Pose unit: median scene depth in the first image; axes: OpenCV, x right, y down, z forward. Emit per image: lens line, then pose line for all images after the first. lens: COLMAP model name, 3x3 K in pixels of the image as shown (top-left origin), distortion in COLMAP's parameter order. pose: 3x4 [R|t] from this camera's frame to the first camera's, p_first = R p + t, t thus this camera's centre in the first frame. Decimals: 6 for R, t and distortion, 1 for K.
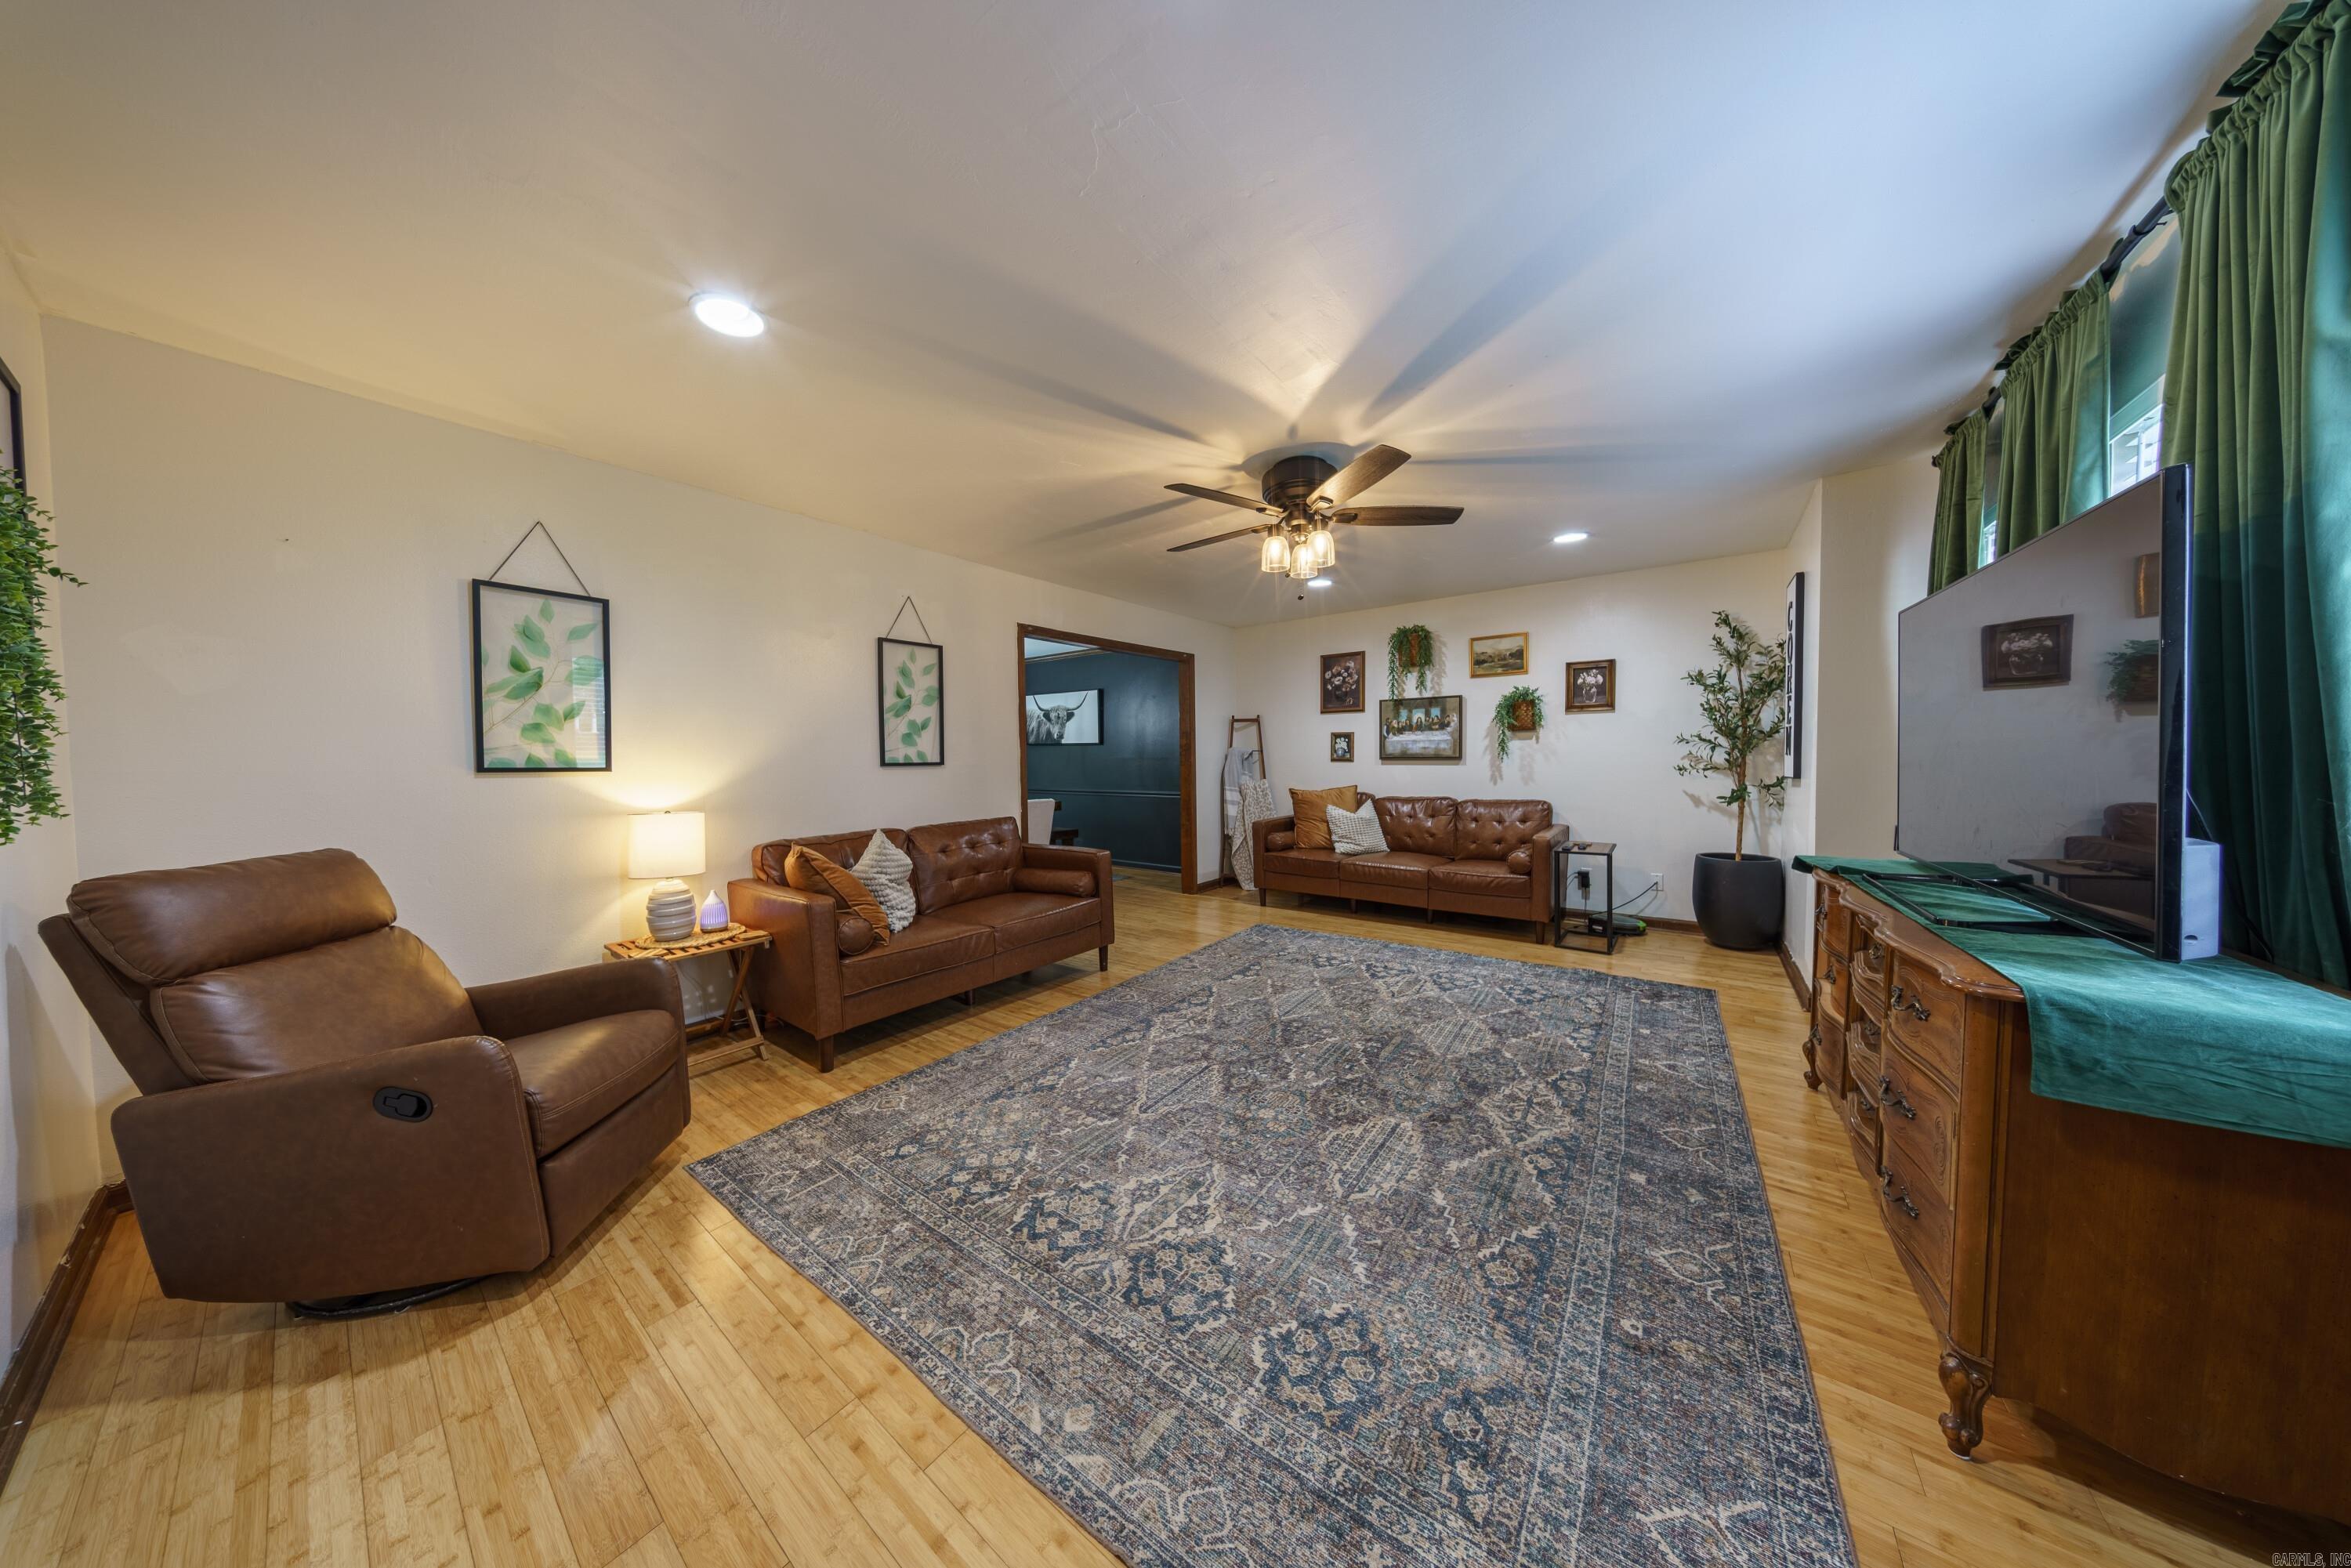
lens RADIAL K [[679.9, 0, 1181.8], [0, 679.9, 782.4], [0, 0, 1]] dist [-0.004013, 0.000098]
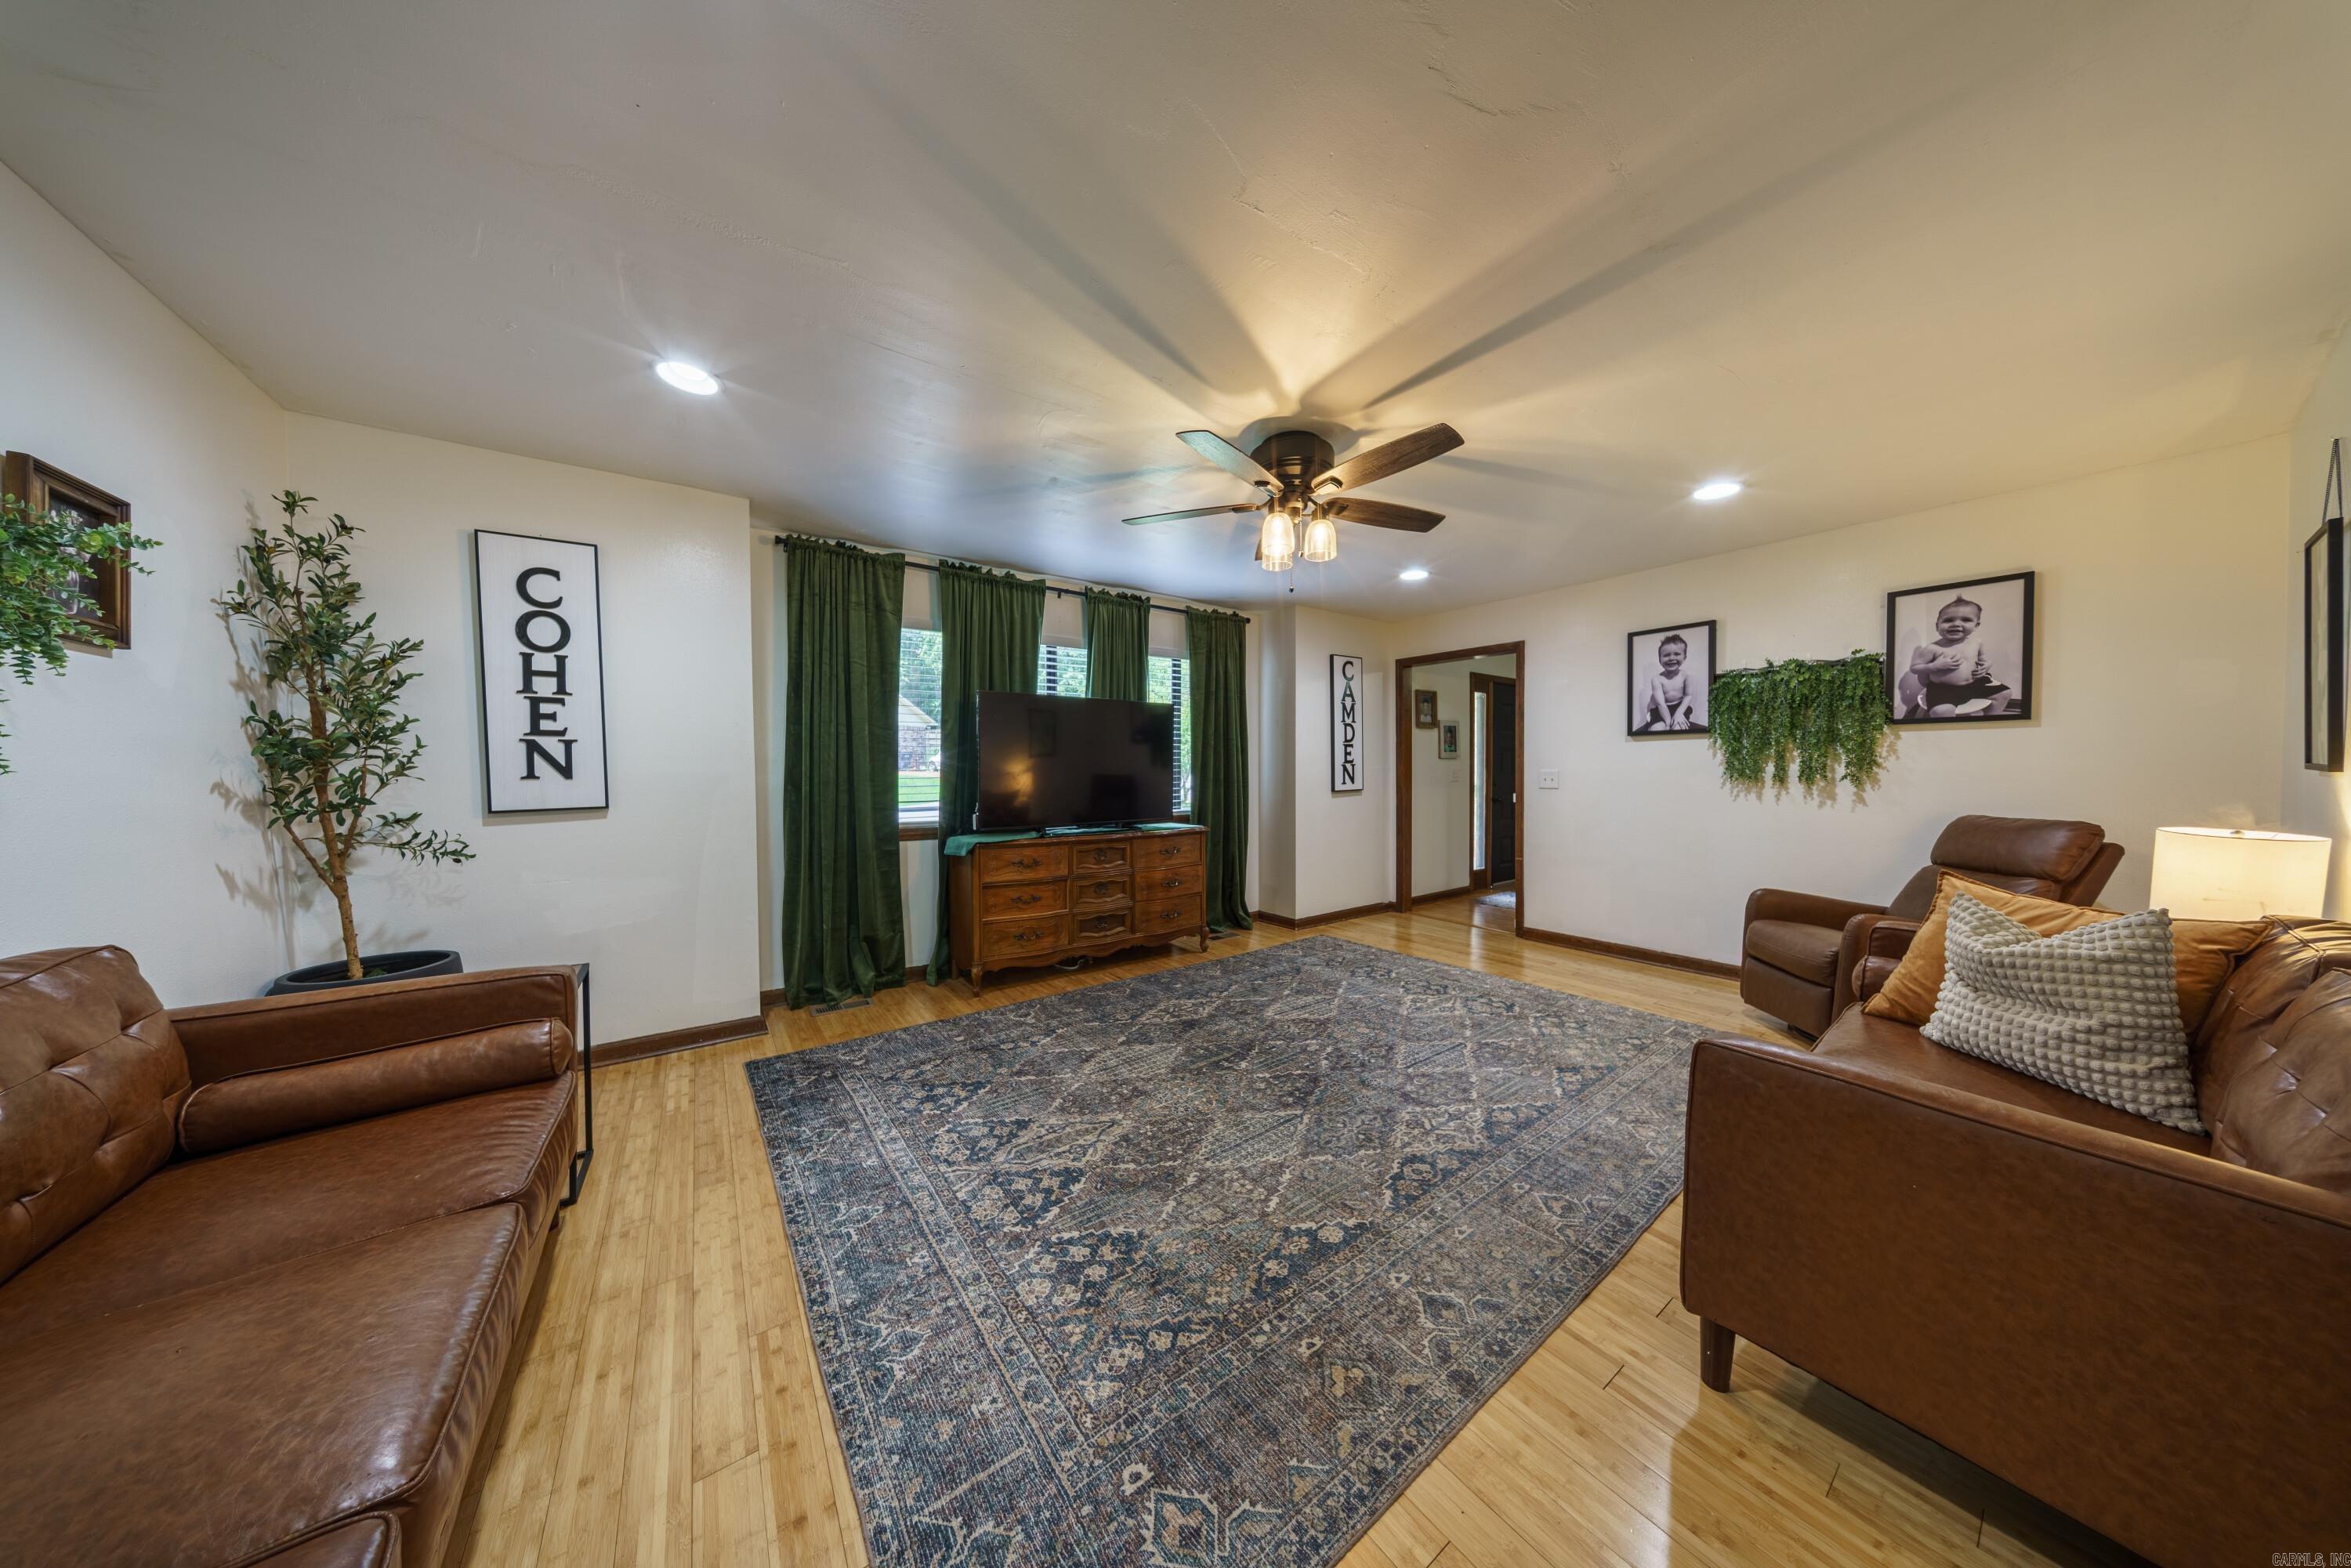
lens RADIAL K [[676.2, 0, 1175.5], [0, 676.2, 784.0], [0, 0, 1]] dist [-0.005604, 0.000112]
pose [[-0.951607, 0.012138, 0.307079, 0.051750], [0.029842, 0.998147, 0.053023, -0.071899], [-0.305866, 0.059621, -0.950206, 2.002432]]
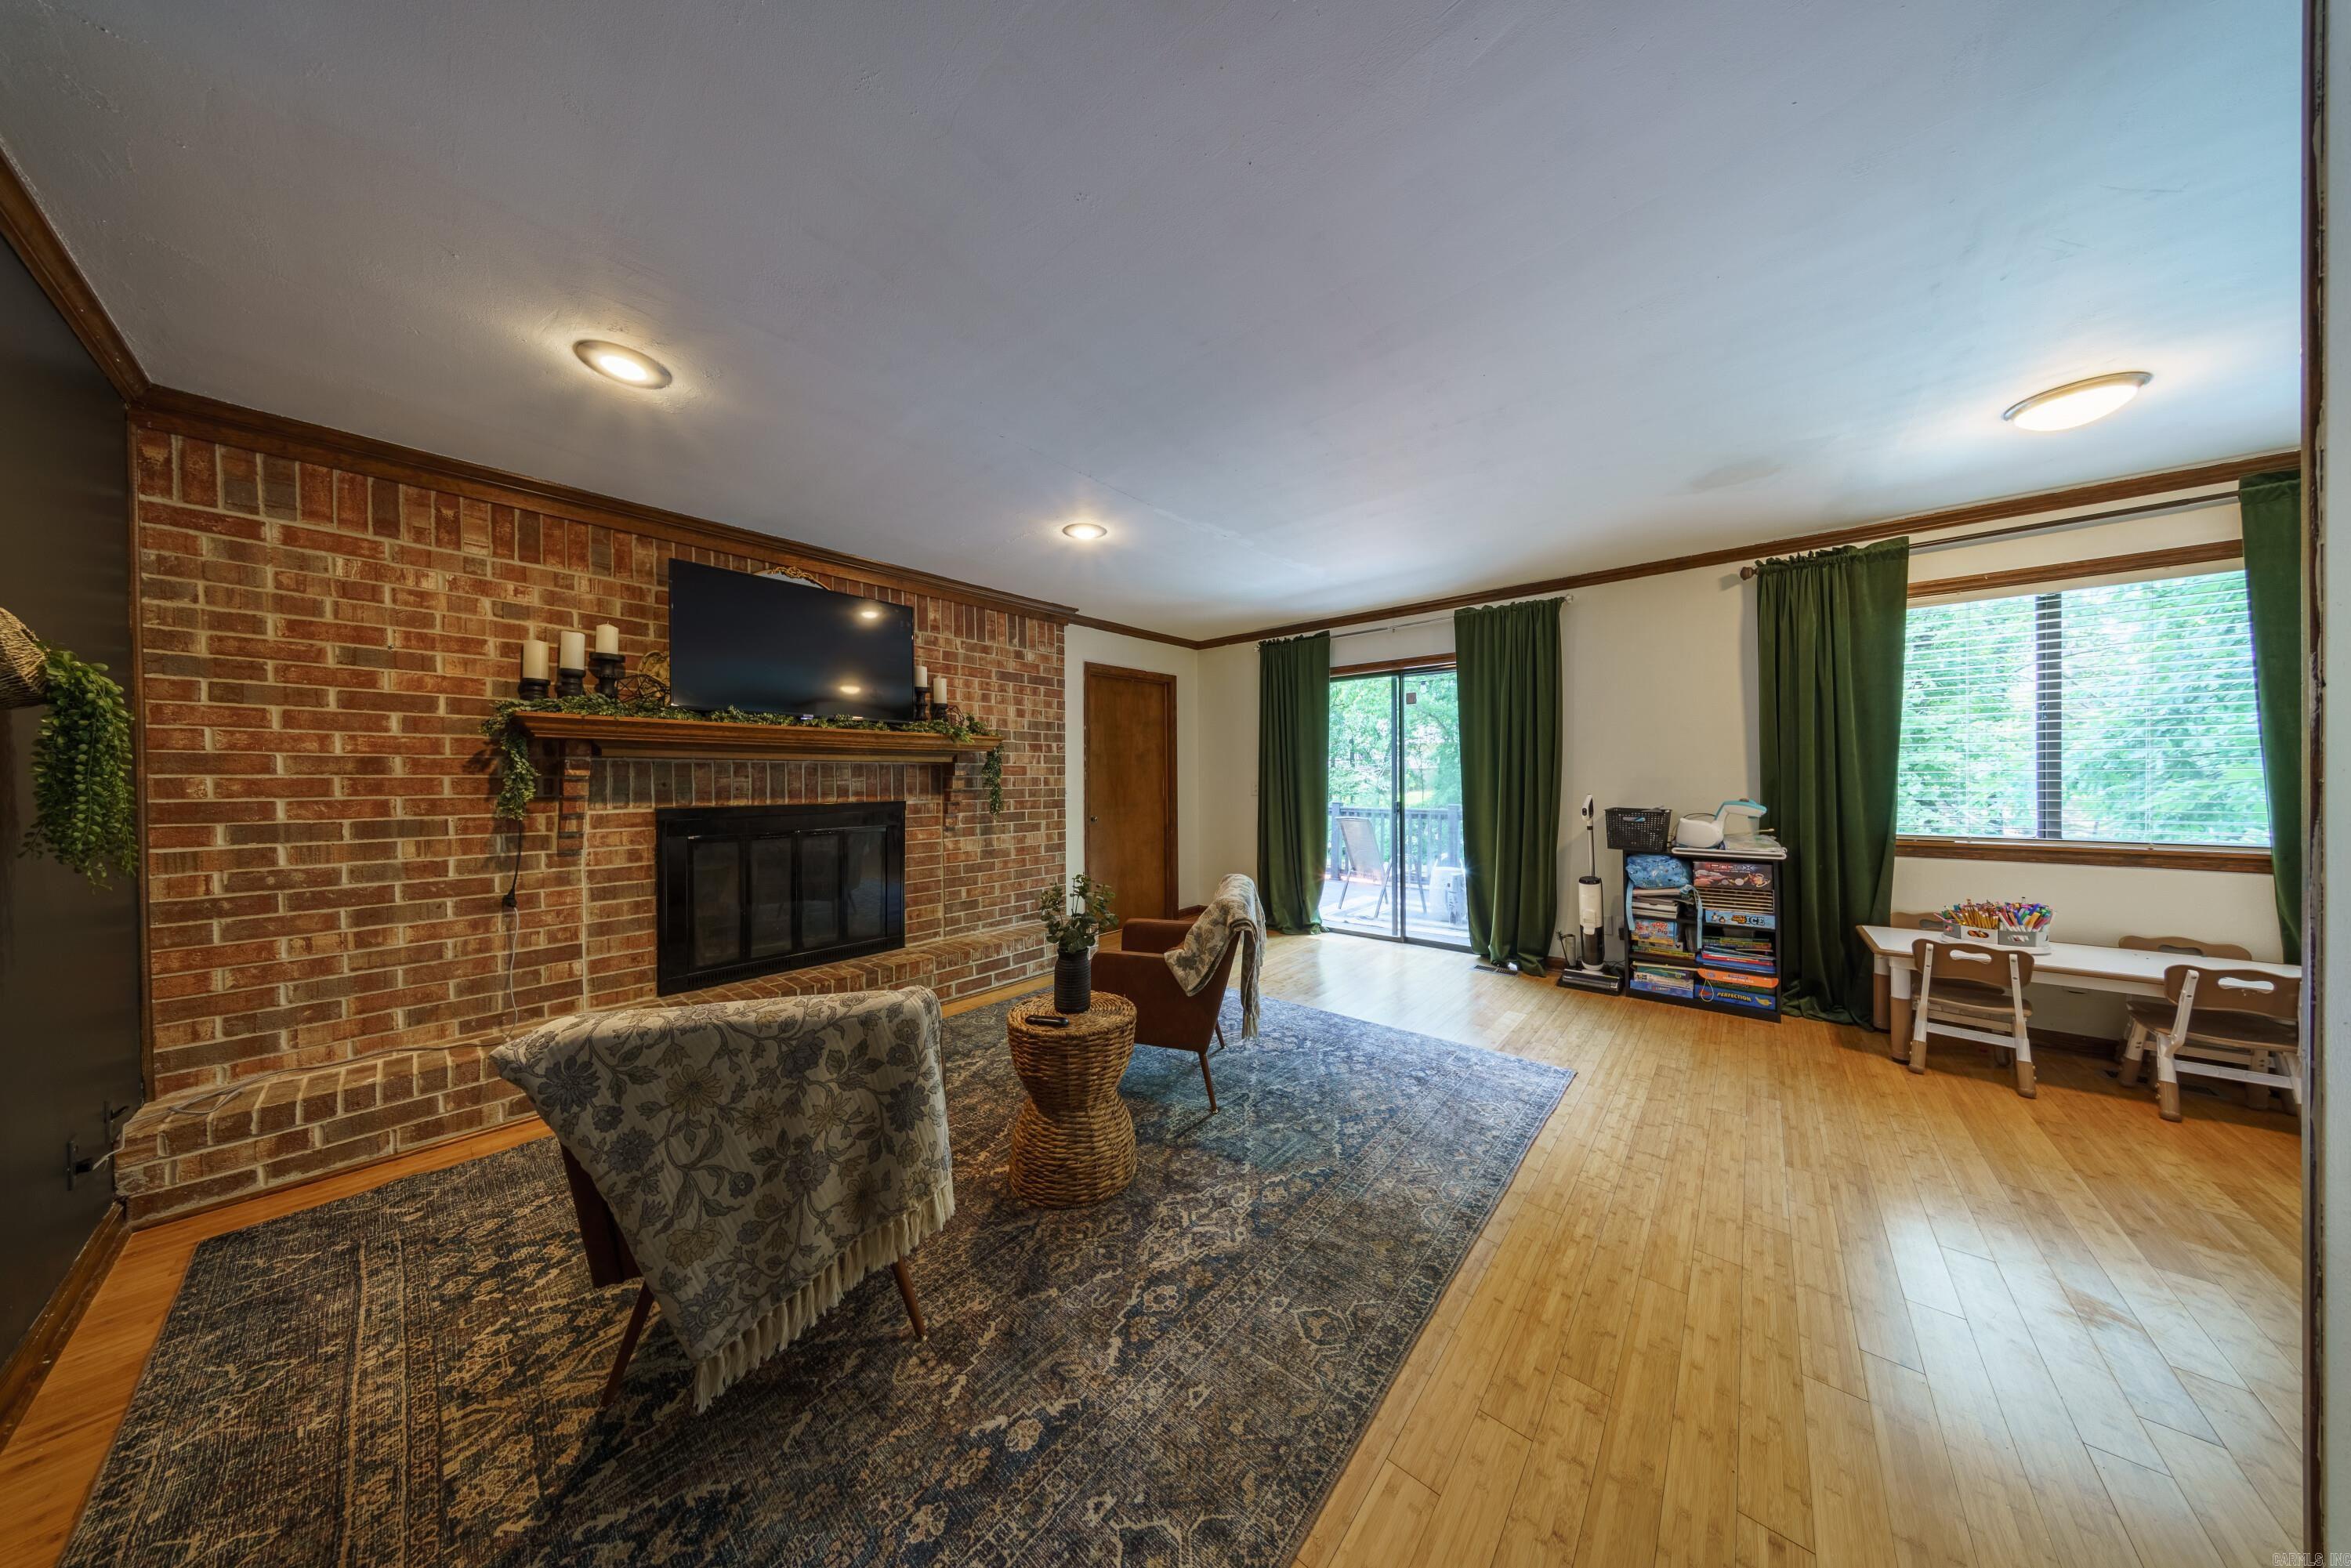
lens RADIAL K [[670.6, 0, 1172.1], [0, 670.6, 784.2], [0, 0, 1]] dist [-0.004990, 0.000157]
pose [[-0.995466, 0.020487, 0.092885, -0.042173], [0.024821, 0.998645, 0.045738, -0.076899], [-0.091822, 0.047836, -0.994626, 1.803850]]
